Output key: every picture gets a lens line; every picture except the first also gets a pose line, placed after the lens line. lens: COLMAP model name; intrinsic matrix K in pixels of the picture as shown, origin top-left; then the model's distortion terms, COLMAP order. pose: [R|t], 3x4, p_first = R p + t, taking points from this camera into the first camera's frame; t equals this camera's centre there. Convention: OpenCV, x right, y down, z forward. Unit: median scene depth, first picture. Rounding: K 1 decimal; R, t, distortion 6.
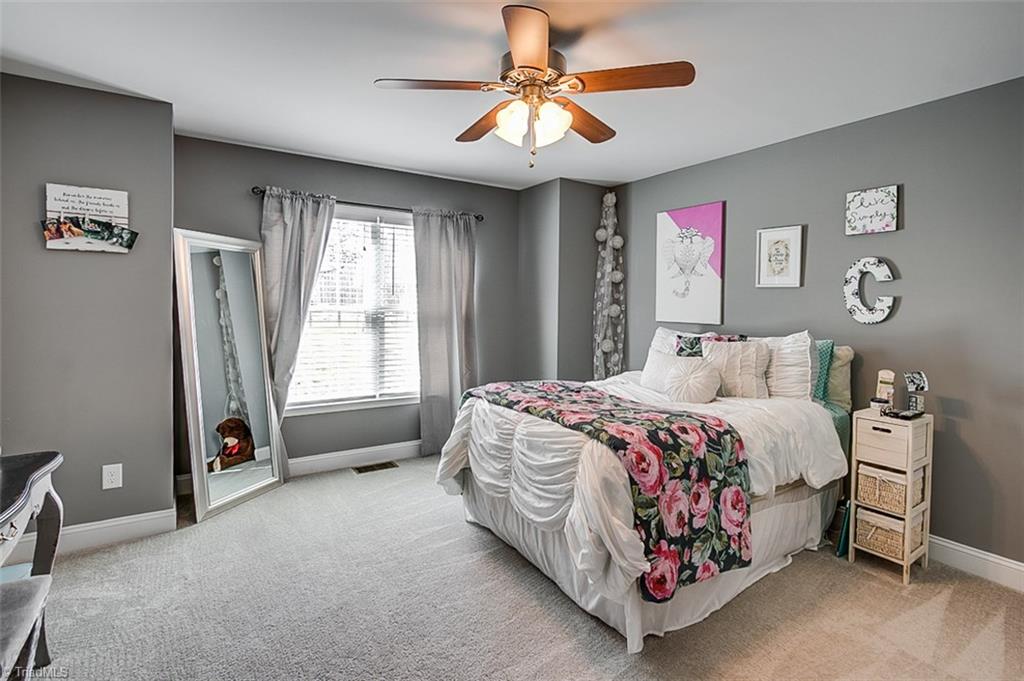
lens RADIAL K [[485.6, 0, 510.4], [0, 485.6, 307.6], [0, 0, 1]] dist [-0.004496, -0.000608]
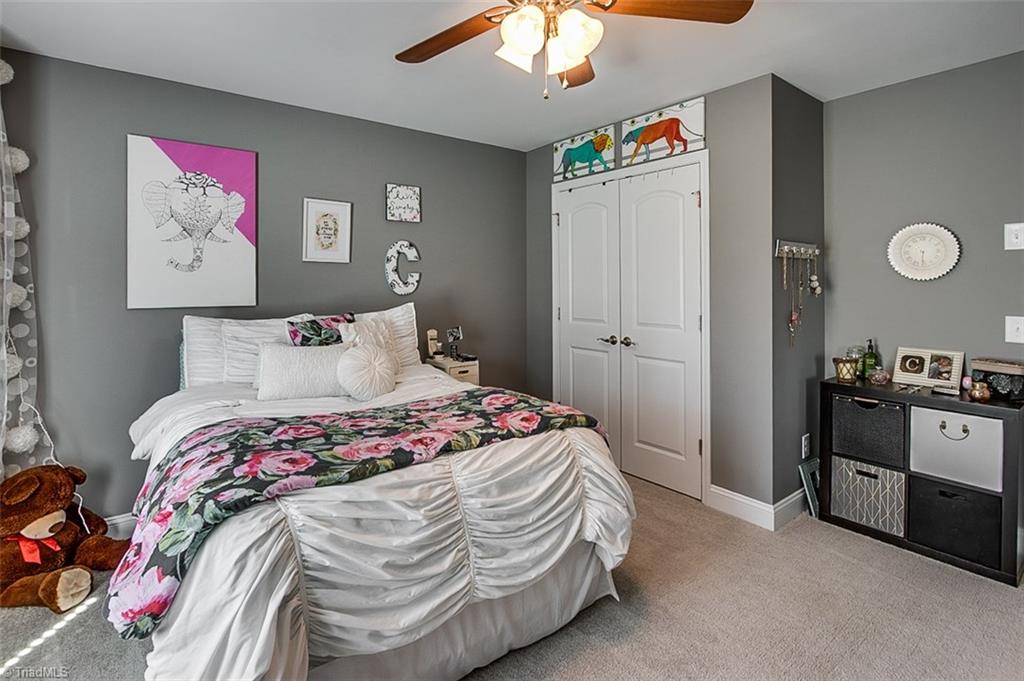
lens RADIAL K [[492.5, 0, 510.0], [0, 492.5, 280.2], [0, 0, 1]] dist [-0.002815, -0.000110]
pose [[-0.069716, -0.010327, 0.997513, -0.514813], [0.008774, 0.999901, 0.010965, -0.015261], [-0.997528, 0.009517, -0.069618, 0.807435]]
